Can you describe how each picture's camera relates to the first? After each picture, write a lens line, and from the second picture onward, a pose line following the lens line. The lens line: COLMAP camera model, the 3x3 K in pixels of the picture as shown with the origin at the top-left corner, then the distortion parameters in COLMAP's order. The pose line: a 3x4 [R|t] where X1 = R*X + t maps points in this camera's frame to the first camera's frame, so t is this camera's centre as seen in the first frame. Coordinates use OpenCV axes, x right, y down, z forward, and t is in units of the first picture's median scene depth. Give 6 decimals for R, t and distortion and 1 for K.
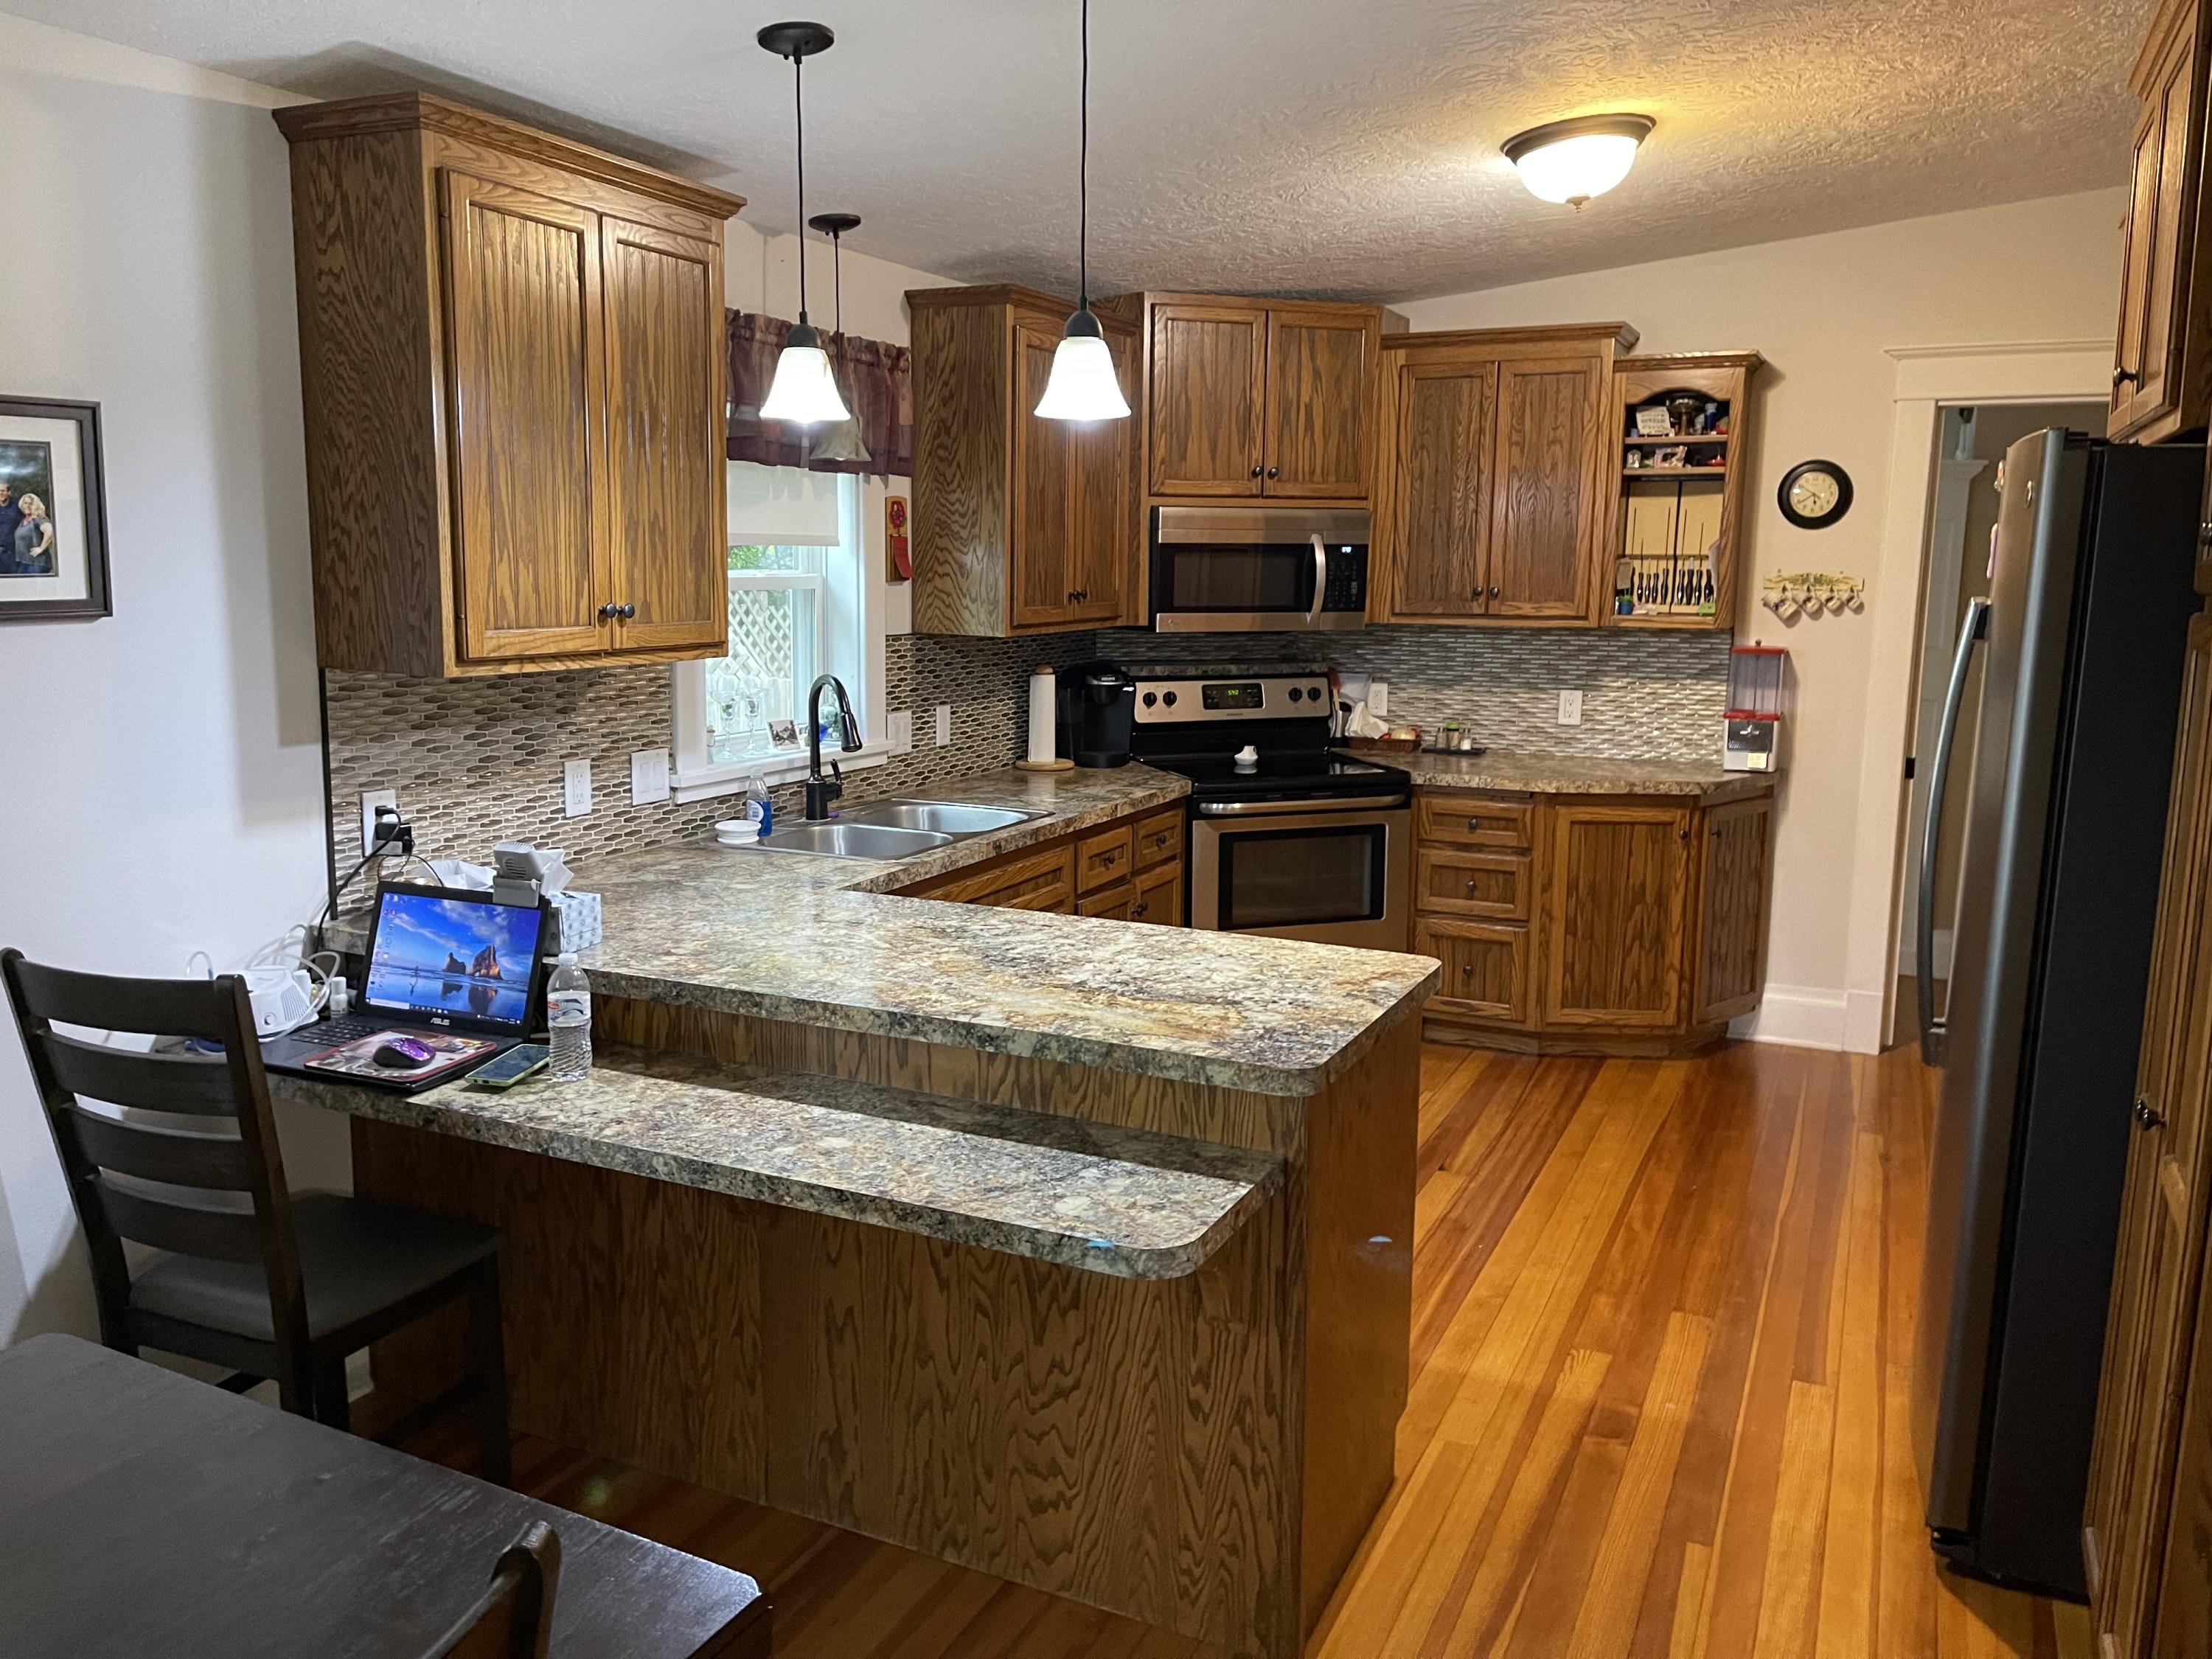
lens RADIAL K [[1676.9, 0, 1103.6], [0, 1676.9, 821.2], [0, 0, 1]] dist [0.121712, -0.291160]
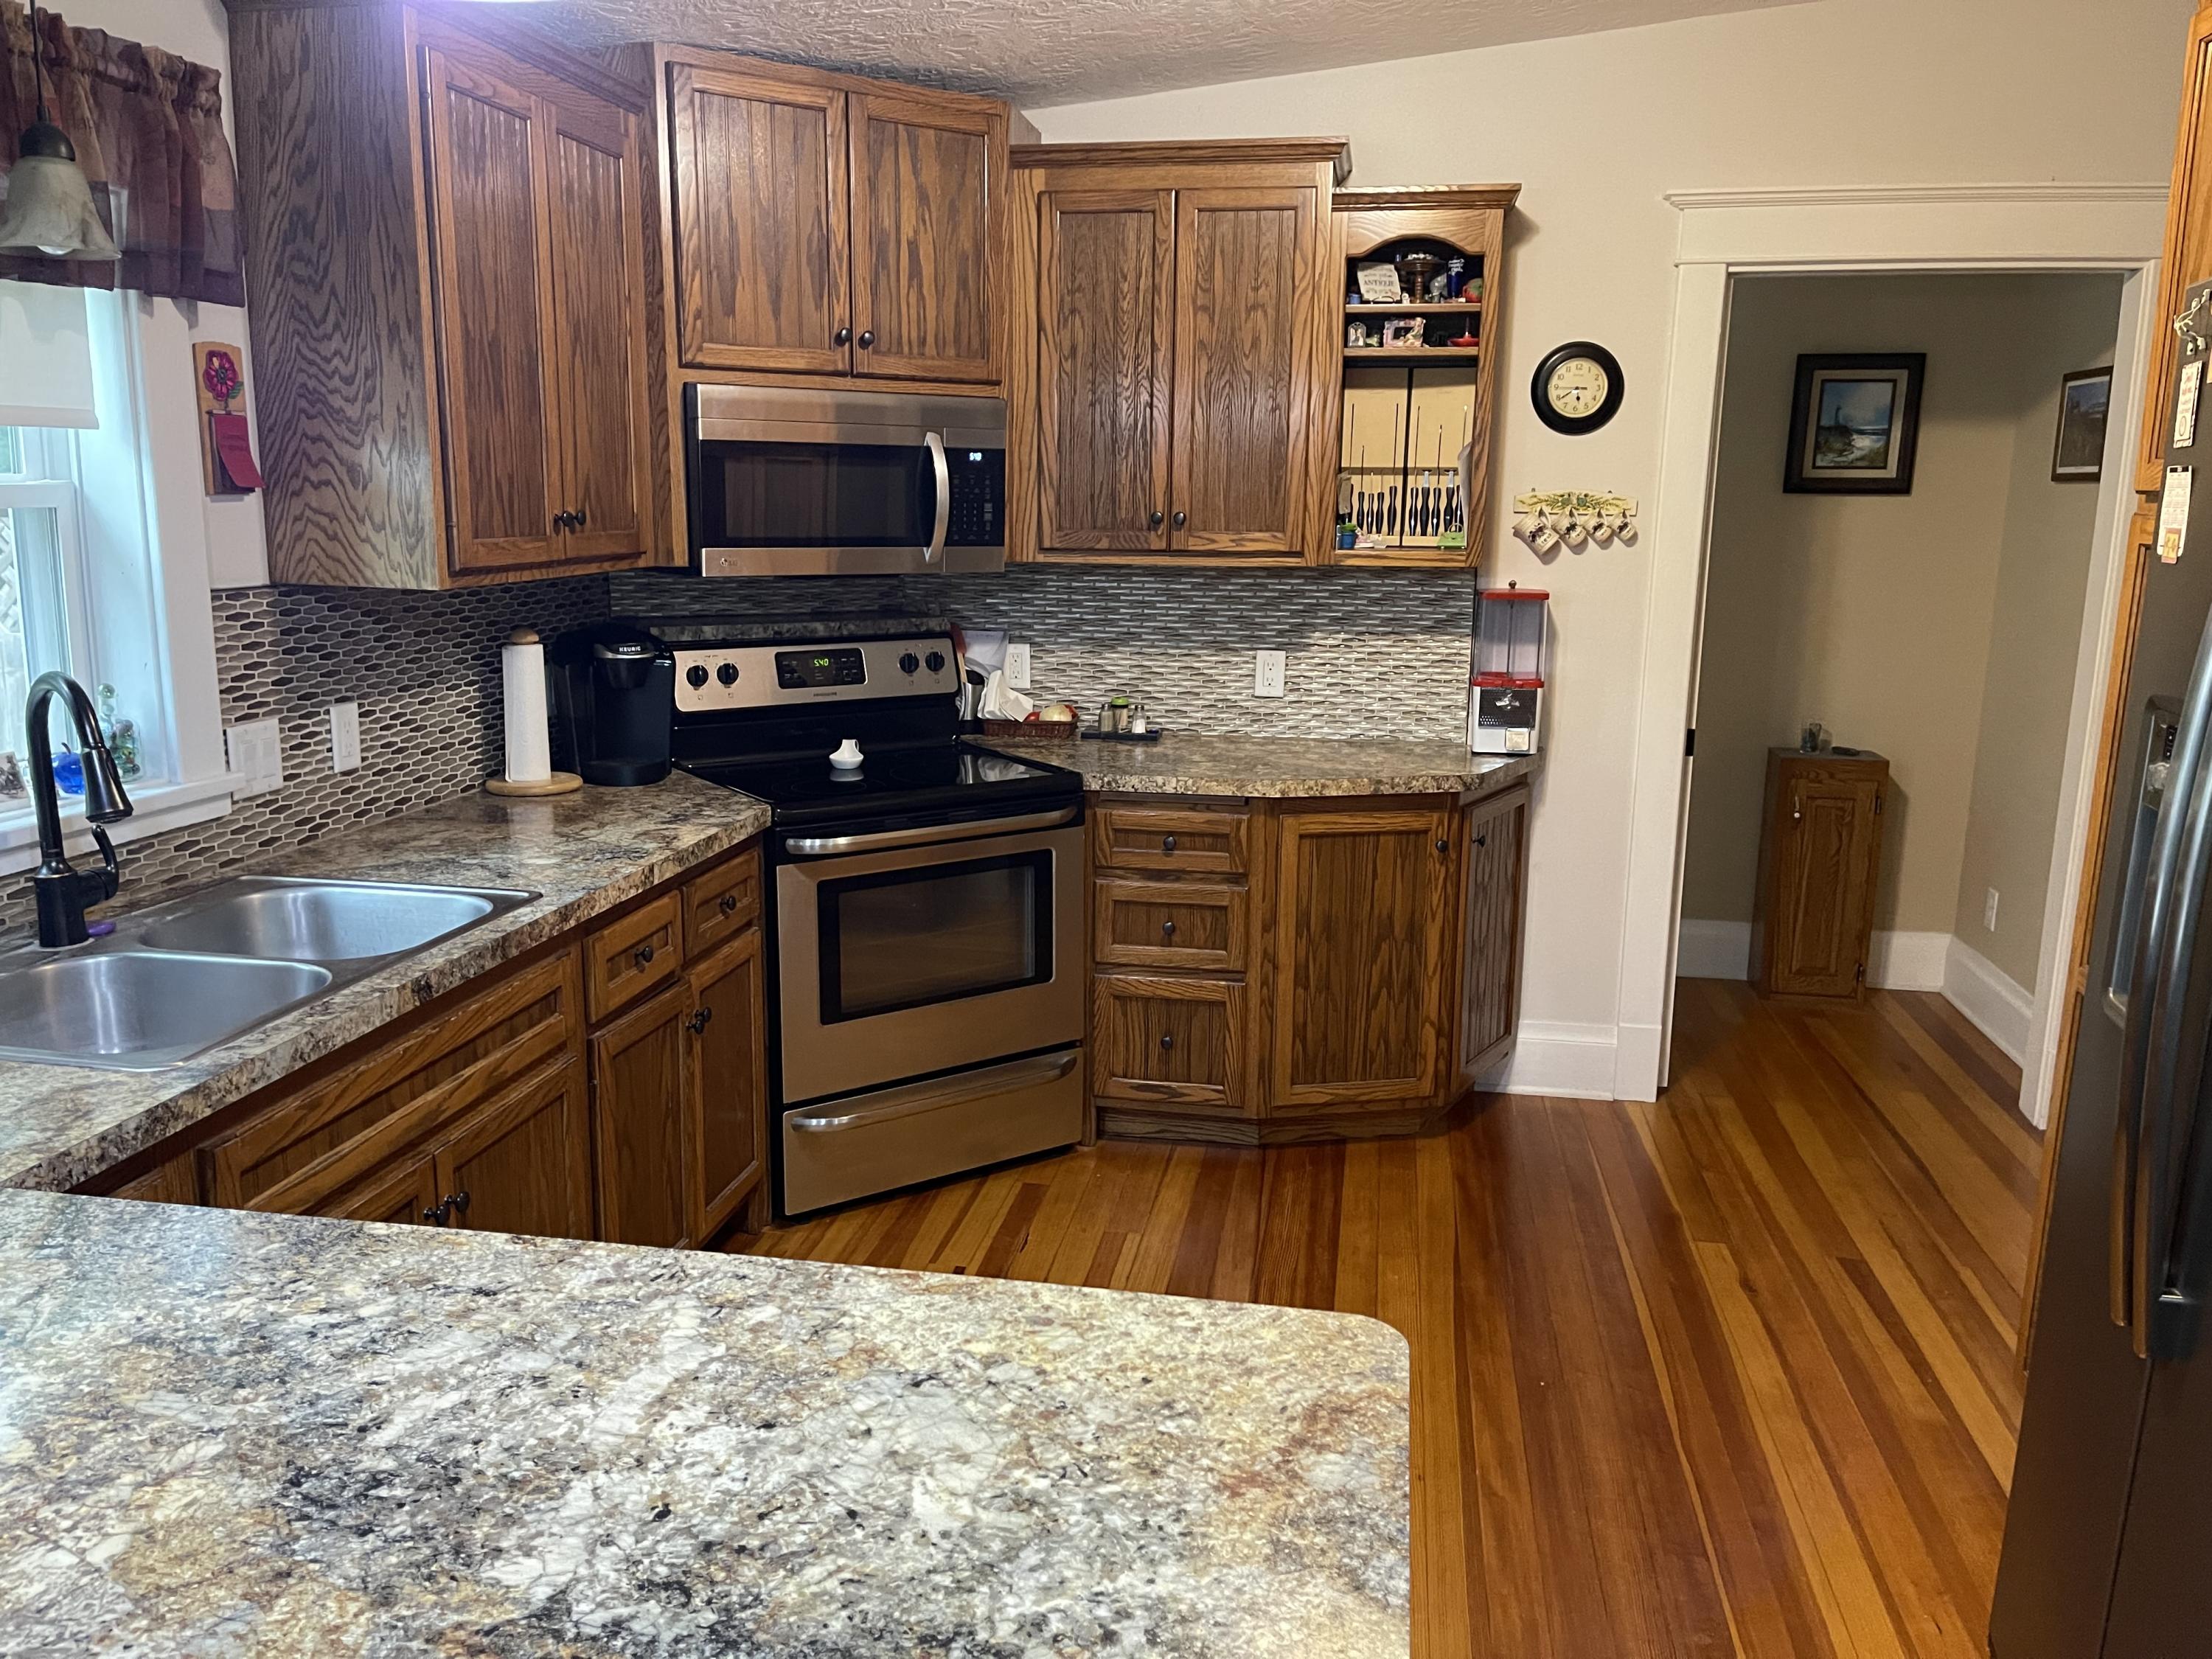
lens RADIAL K [[1661.1, 0, 1097.7], [0, 1661.1, 824.5], [0, 0, 1]] dist [0.089554, -0.112548]
pose [[0.964830, -0.048887, 0.258290, 0.006846], [0.037300, 0.998074, 0.049572, -0.042898], [-0.260216, -0.038194, 0.964795, 0.326418]]
